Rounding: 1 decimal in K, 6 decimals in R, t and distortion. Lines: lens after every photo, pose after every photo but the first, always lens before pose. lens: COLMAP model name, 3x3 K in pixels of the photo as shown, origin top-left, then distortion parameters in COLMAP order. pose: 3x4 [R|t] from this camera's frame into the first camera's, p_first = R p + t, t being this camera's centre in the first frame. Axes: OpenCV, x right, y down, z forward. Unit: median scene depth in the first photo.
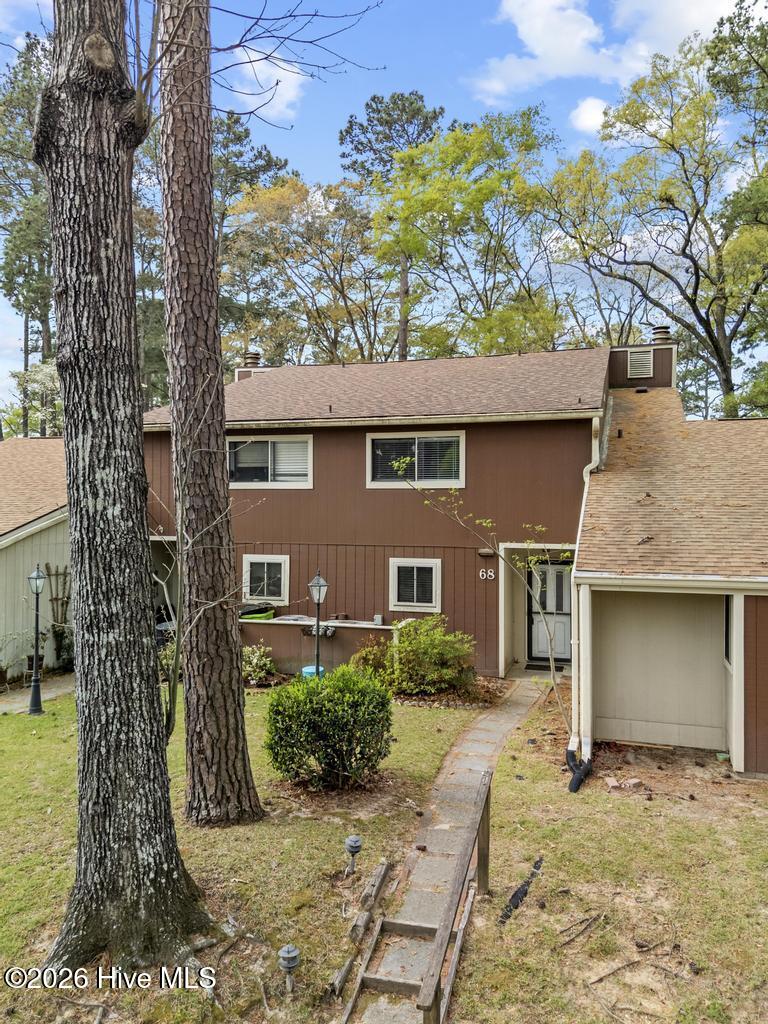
lens RADIAL K [[762.0, 0, 384.0], [0, 762.0, 512.0], [0, 0, 1]] dist [0.058242, -0.050273]
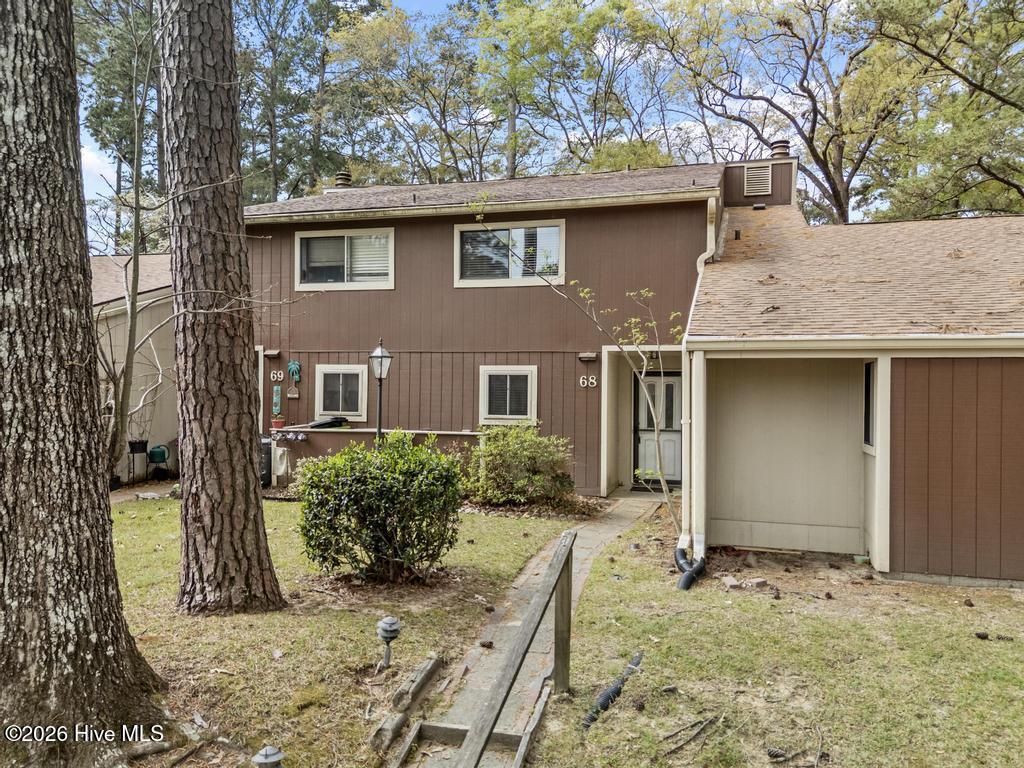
lens RADIAL K [[762.0, 0, 512.0], [0, 762.0, 384.0], [0, 0, 1]] dist [0.058242, -0.050273]
pose [[0.999776, 0.006022, 0.020297, 0.056435], [-0.005930, 0.999972, -0.004634, 0.177849], [-0.020324, 0.004512, 0.999783, 0.228697]]
